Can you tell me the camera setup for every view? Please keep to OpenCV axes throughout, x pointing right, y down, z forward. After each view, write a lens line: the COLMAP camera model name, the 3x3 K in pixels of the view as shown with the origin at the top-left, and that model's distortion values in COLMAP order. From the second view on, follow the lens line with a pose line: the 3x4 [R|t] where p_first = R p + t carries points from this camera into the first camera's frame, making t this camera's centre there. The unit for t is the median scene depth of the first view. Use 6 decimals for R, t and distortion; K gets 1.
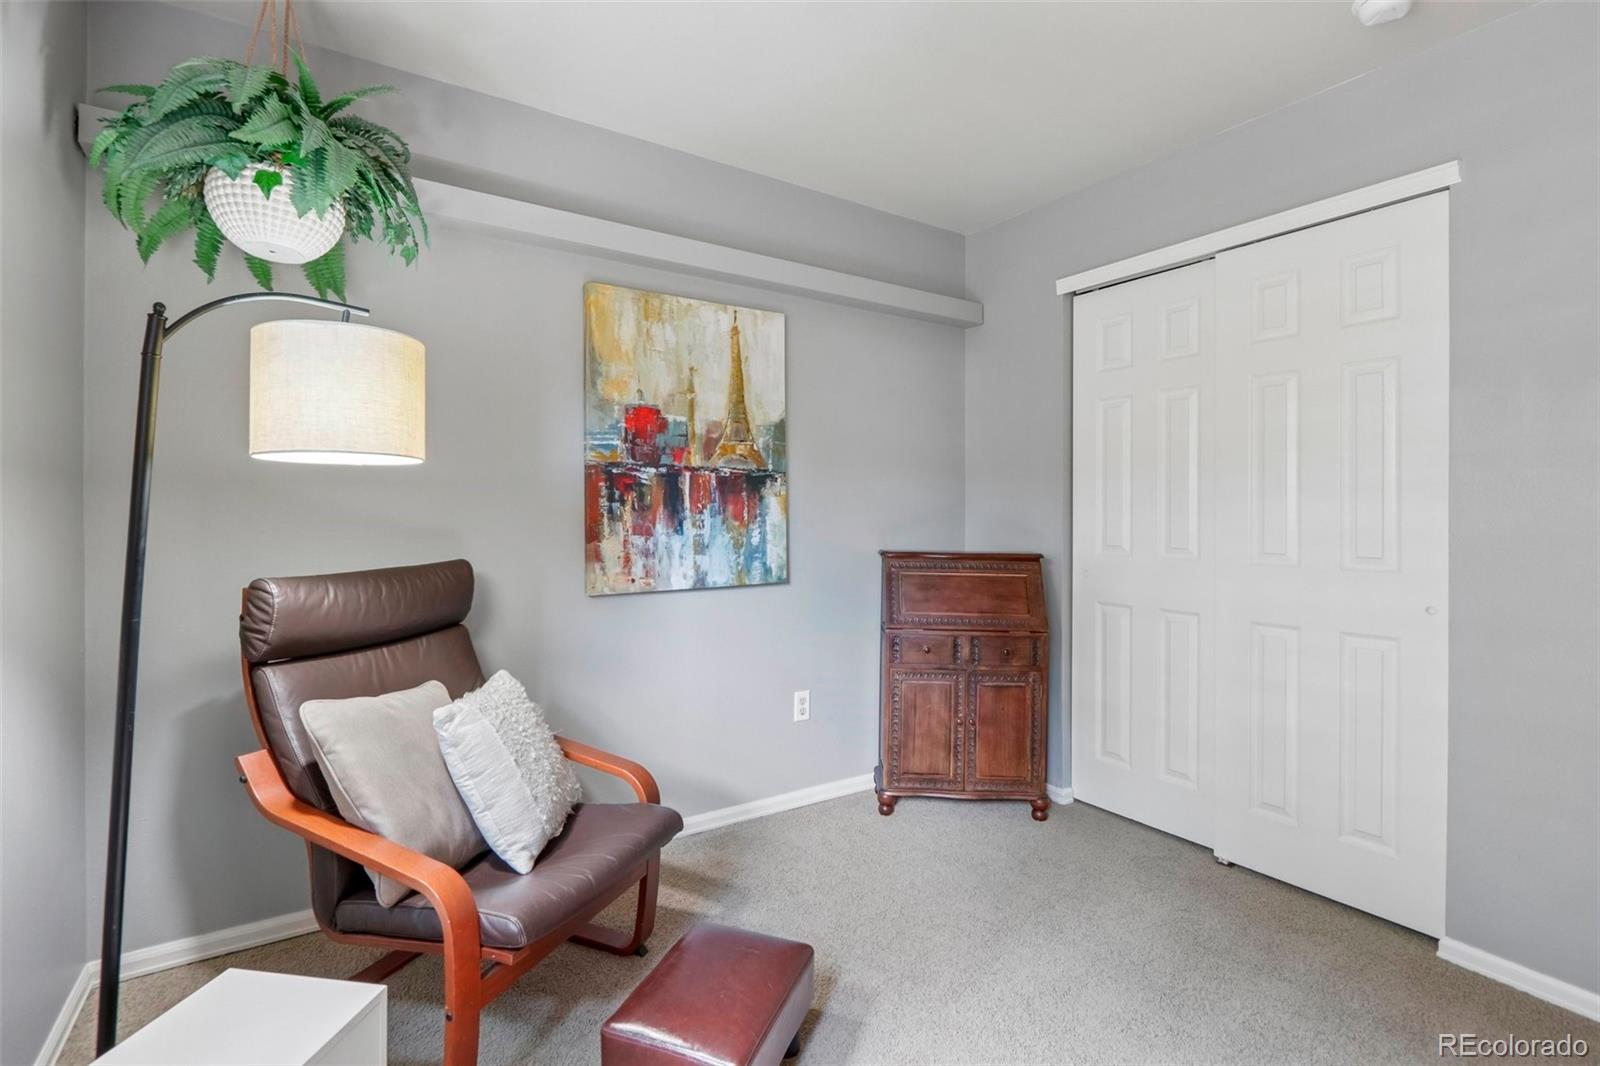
lens RADIAL K [[748.2, 0, 794.1], [0, 748.2, 506.9], [0, 0, 1]] dist [-0.014044, 0.002683]
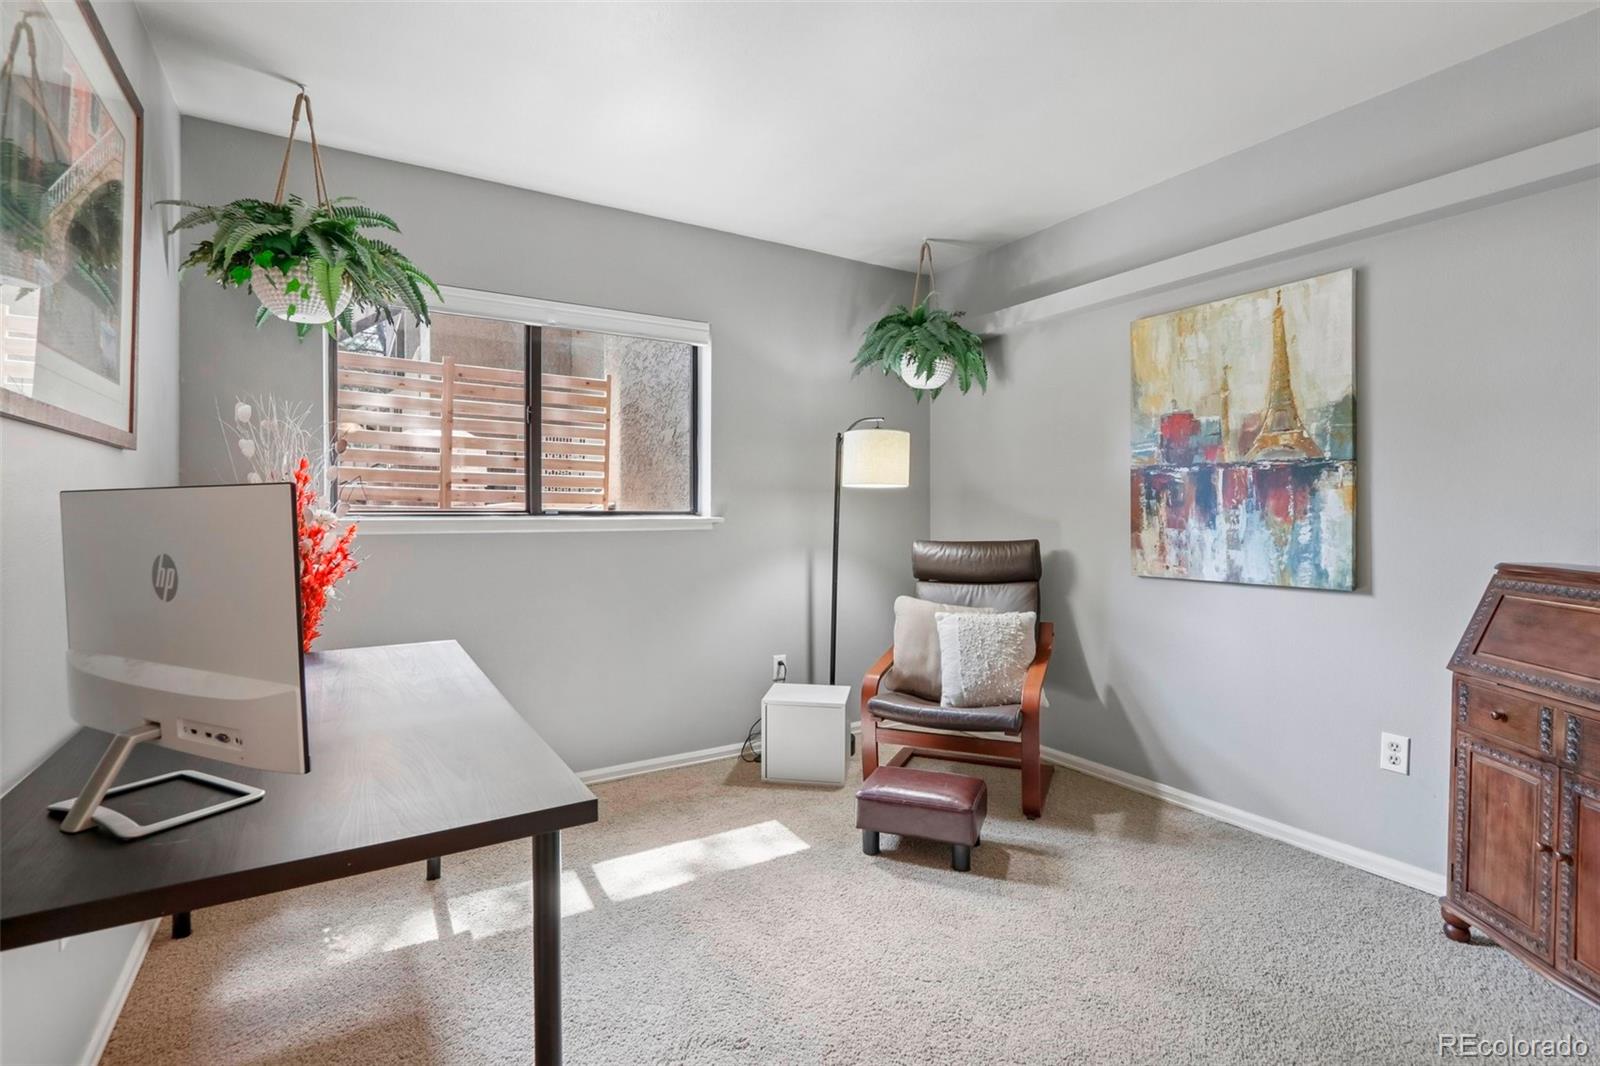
lens RADIAL K [[748.2, 0, 799.8], [0, 748.2, 523.1], [0, 0, 1]] dist [-0.014044, 0.002683]
pose [[-0.022352, 0.010094, -0.999699, 0.887735], [0.001293, 0.999948, 0.010067, 0.017234], [0.999749, -0.001068, -0.022364, 0.434276]]
